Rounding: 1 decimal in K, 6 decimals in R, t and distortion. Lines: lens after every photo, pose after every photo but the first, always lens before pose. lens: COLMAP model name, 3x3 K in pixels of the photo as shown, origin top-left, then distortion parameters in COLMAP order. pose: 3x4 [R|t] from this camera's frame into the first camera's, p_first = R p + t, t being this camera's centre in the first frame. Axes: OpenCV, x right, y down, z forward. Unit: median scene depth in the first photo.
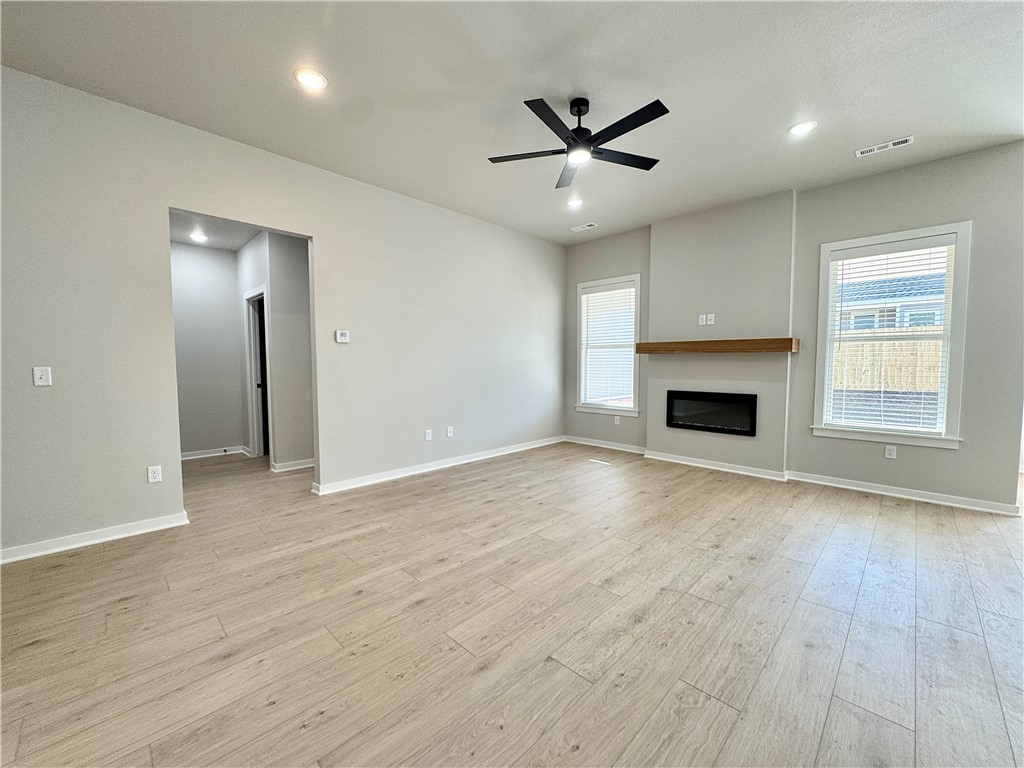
lens RADIAL K [[410.9, 0, 514.9], [0, 410.9, 385.9], [0, 0, 1]] dist [-0.004220, 0.000796]
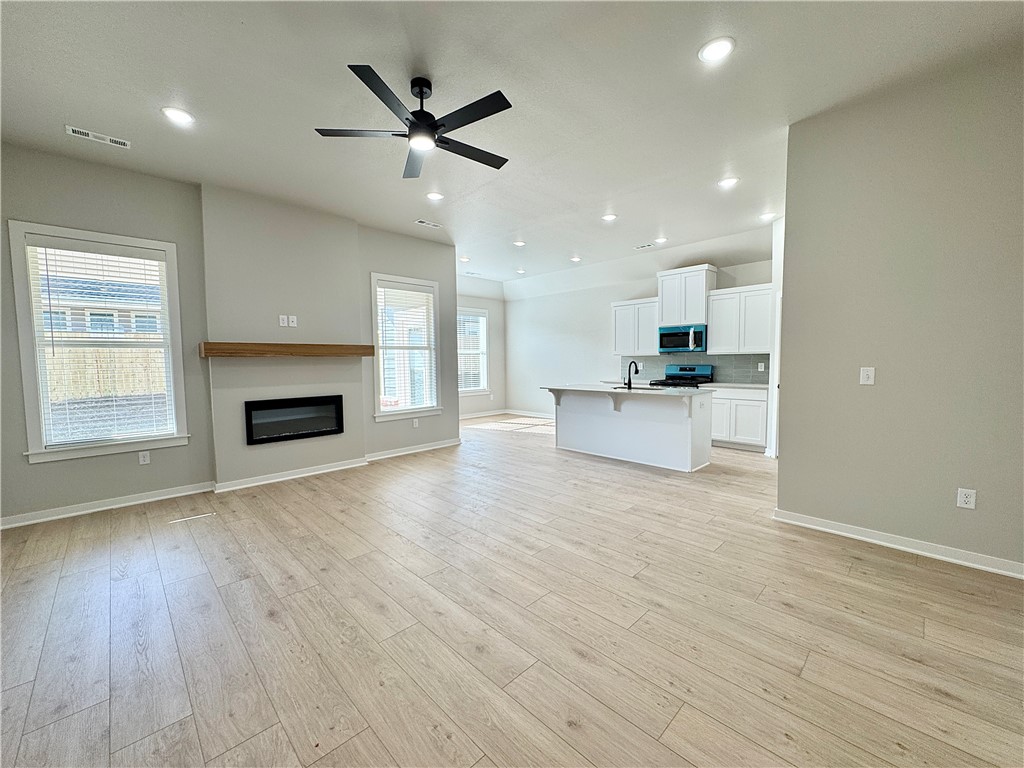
lens RADIAL K [[410.9, 0, 508.0], [0, 410.9, 385.1], [0, 0, 1]] dist [-0.004220, 0.000796]
pose [[0.027008, -0.064557, 0.997548, -0.641939], [0.069306, 0.995632, 0.062556, -0.055222], [-0.997230, 0.067446, 0.031364, 0.669184]]
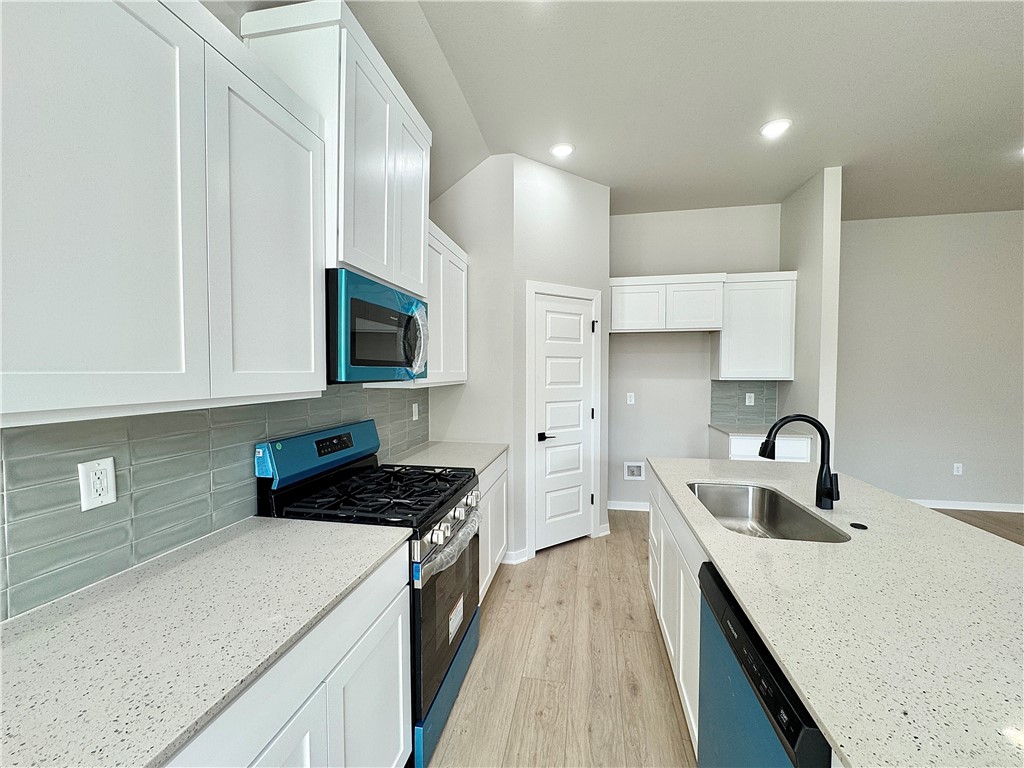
lens RADIAL K [[410.9, 0, 512.0], [0, 410.9, 385.3], [0, 0, 1]] dist [-0.004220, 0.000796]
pose [[-0.832233, 0.018853, -0.554105, 1.409675], [-0.031375, 0.996219, 0.081018, -0.076195], [0.553537, 0.084811, -0.828495, 0.449353]]
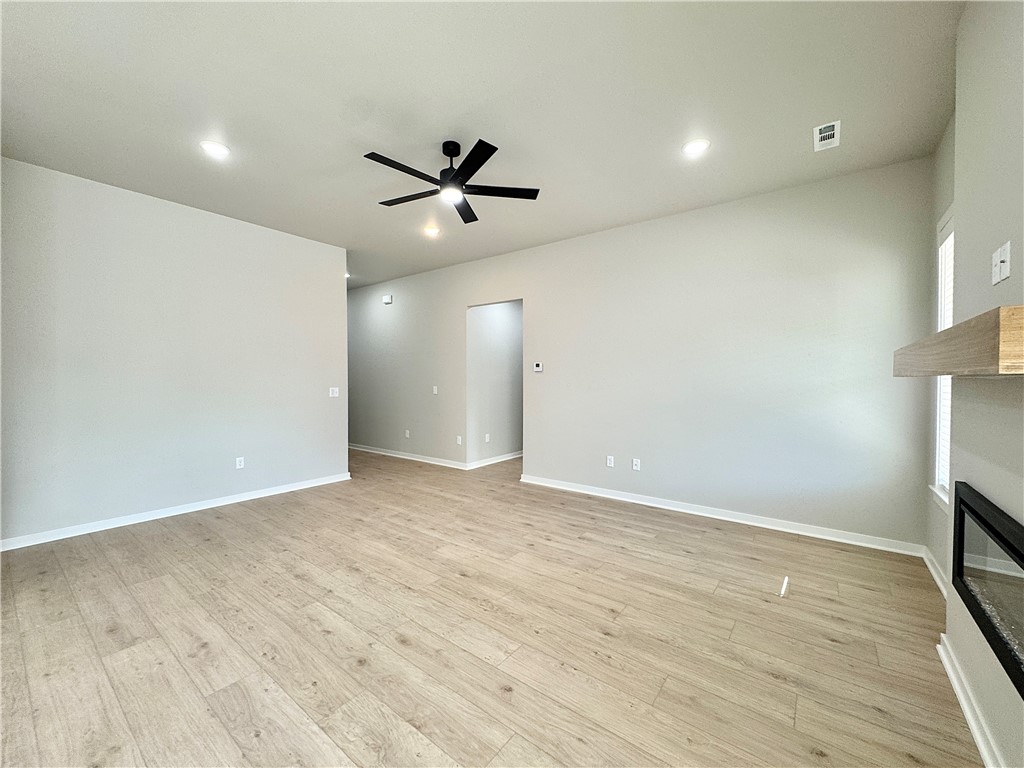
lens RADIAL K [[410.9, 0, 509.0], [0, 410.9, 385.2], [0, 0, 1]] dist [-0.004220, 0.000796]
pose [[0.118099, 0.015037, -0.992888, 1.001390], [-0.062304, 0.998028, 0.007704, -0.074373], [0.991045, 0.060951, 0.118803, 0.858815]]
